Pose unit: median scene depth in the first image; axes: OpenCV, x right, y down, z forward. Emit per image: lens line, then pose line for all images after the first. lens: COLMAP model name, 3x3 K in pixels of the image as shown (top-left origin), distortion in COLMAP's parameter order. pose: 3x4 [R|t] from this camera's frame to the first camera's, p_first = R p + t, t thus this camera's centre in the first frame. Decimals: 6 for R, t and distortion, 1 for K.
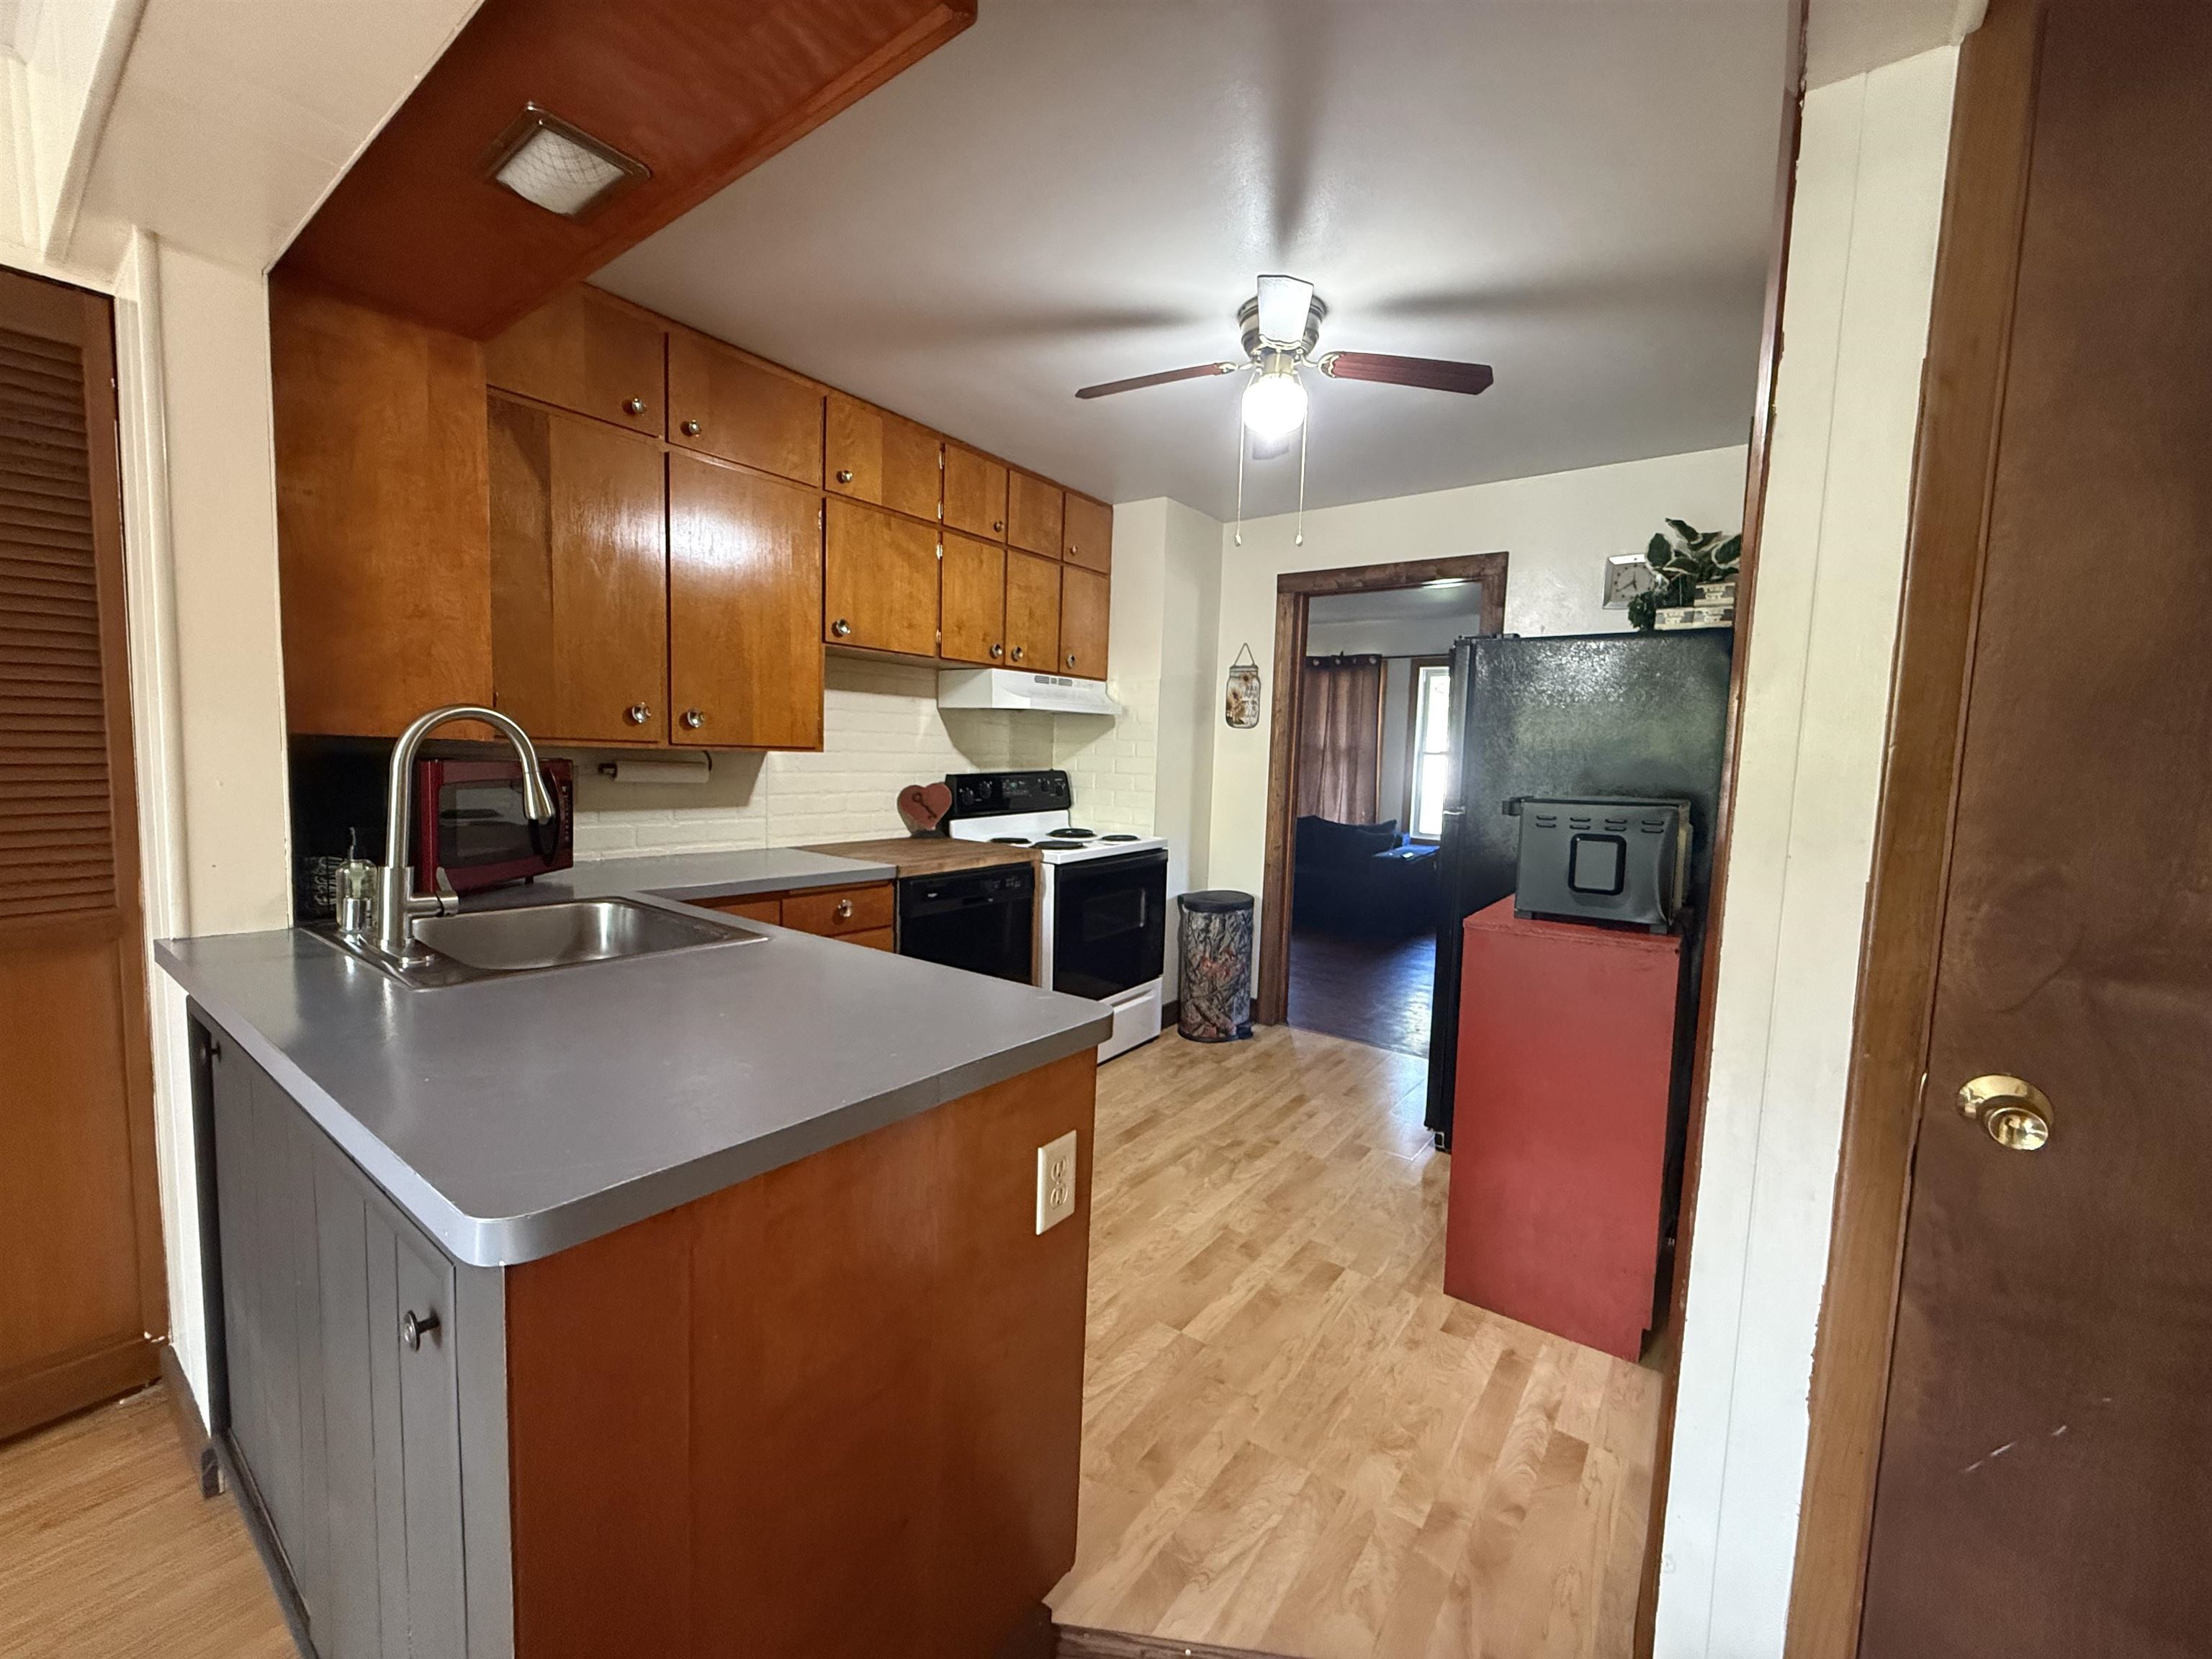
lens RADIAL K [[882.2, 0, 1097.8], [0, 882.2, 827.7], [0, 0, 1]] dist [-0.000142, 0.000563]
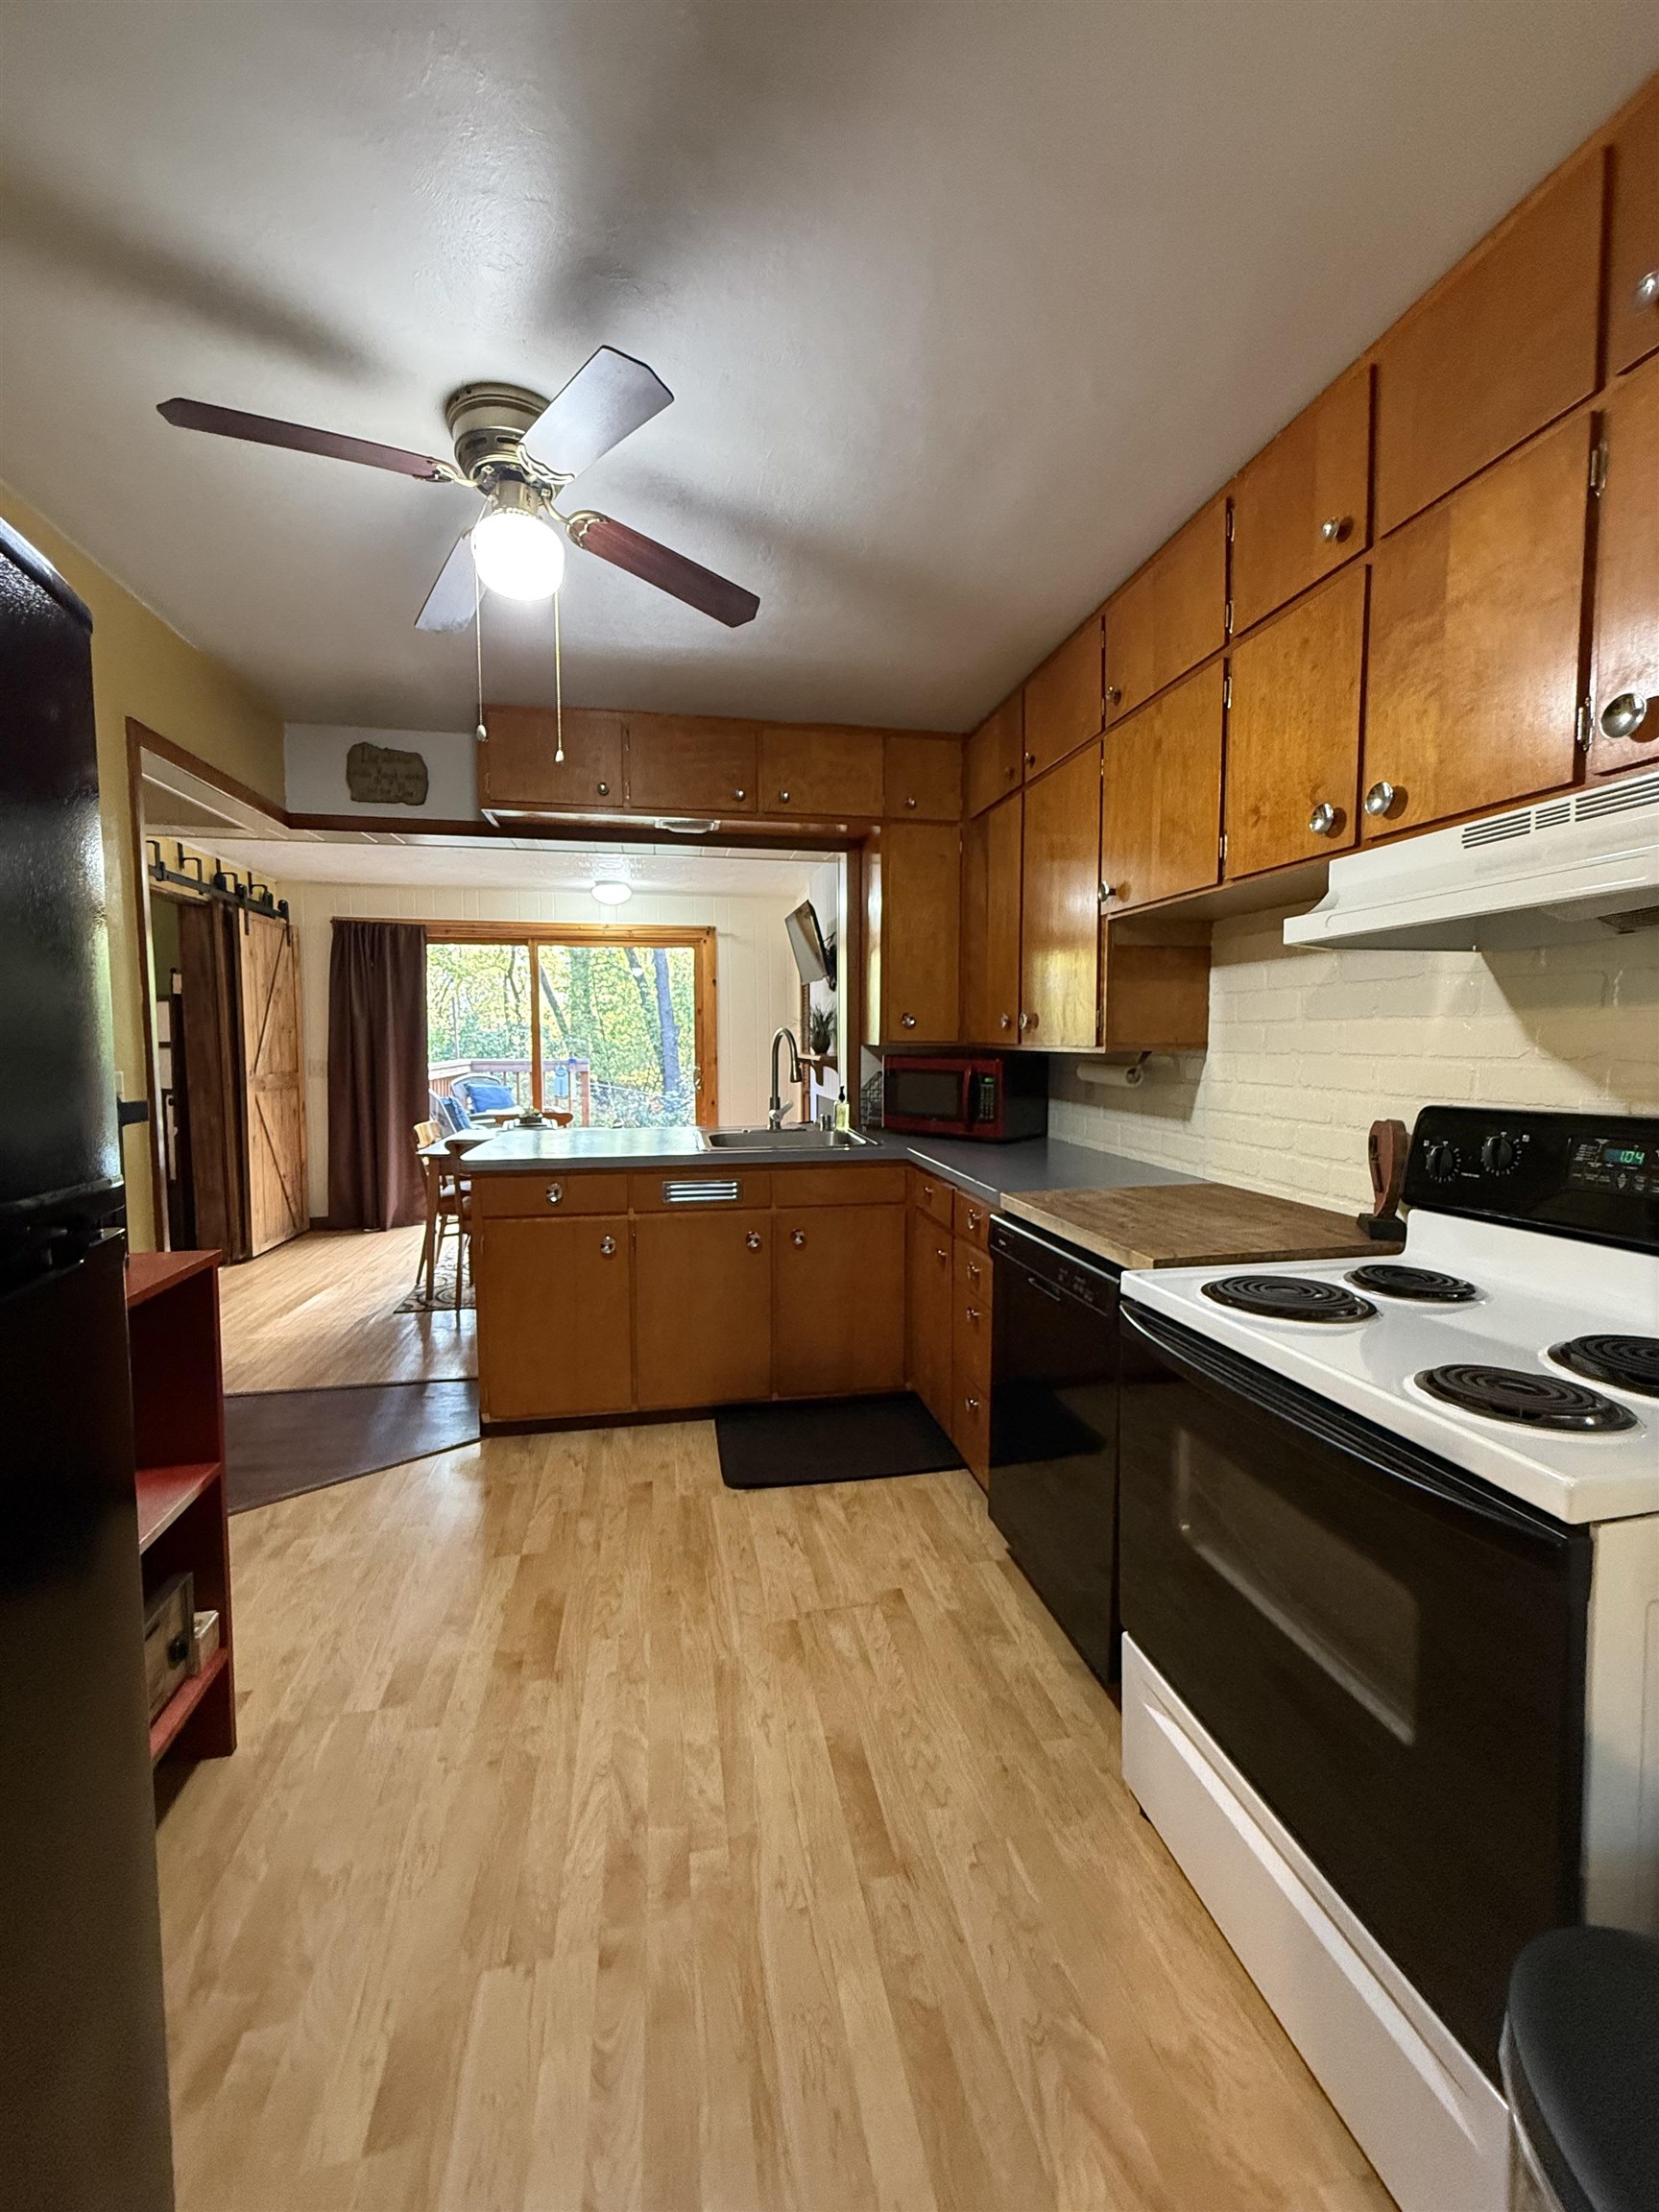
lens RADIAL K [[882.2, 0, 828.3], [0, 882.2, 1098.5], [0, 0, 1]] dist [-0.000142, 0.000563]
pose [[-0.670372, 0.022373, -0.741688, 0.430367], [-0.080798, 0.991401, 0.102934, -0.102250], [0.737613, 0.128931, -0.662800, 1.291192]]
